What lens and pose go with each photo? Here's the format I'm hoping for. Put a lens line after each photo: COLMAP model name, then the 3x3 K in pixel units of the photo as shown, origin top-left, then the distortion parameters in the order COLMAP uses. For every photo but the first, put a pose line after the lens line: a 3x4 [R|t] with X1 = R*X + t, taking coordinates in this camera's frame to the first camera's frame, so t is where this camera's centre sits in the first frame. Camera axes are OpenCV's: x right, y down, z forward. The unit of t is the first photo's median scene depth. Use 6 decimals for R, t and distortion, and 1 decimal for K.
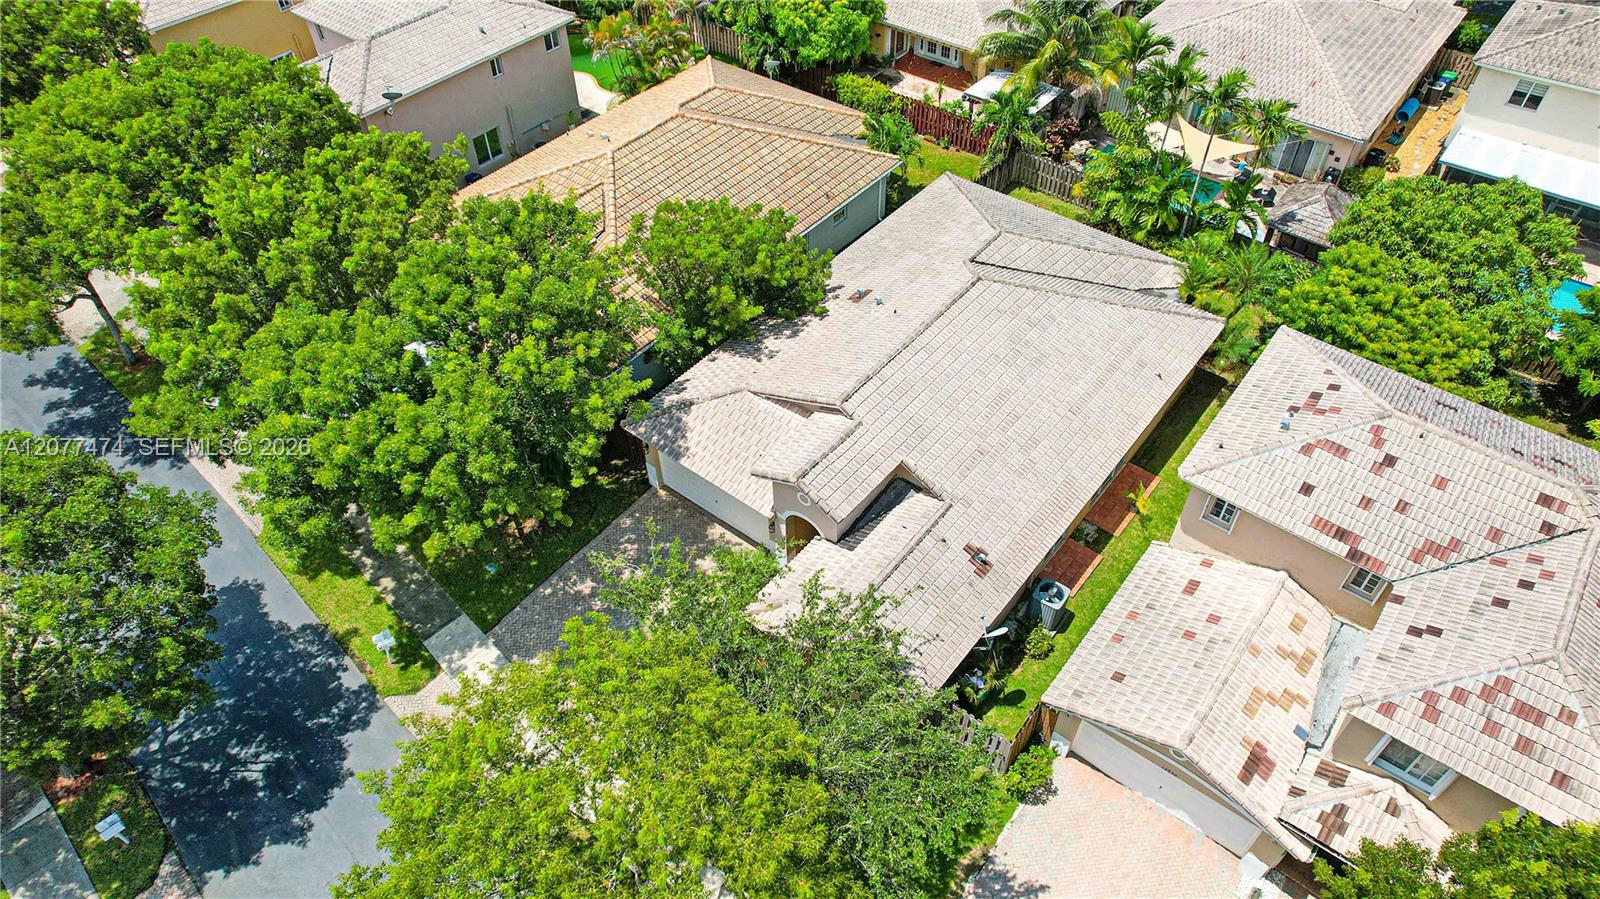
lens RADIAL K [[1032.4, 0, 800.0], [0, 1032.4, 449.5], [0, 0, 1]] dist [-0.004286, -0.001511]
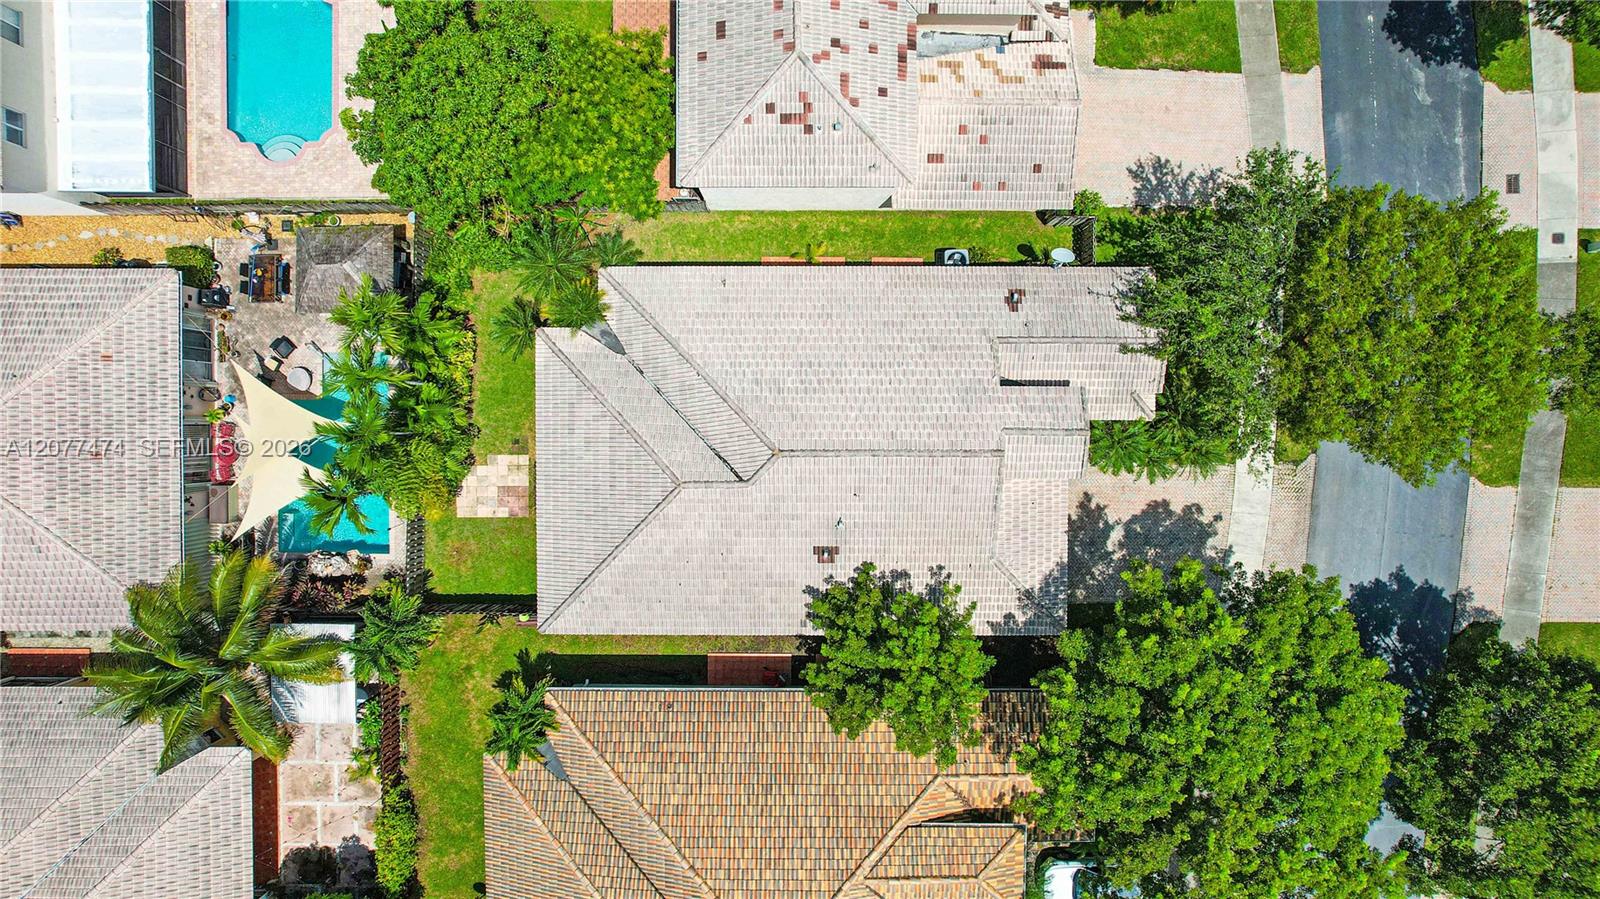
lens RADIAL K [[1032.4, 0, 800.0], [0, 1032.4, 449.5], [0, 0, 1]] dist [-0.004286, -0.001511]
pose [[-0.624464, -0.781015, -0.007823, 0.218242], [0.549467, -0.446403, 0.706265, -1.102145], [-0.555096, 0.436739, 0.707904, 0.344950]]
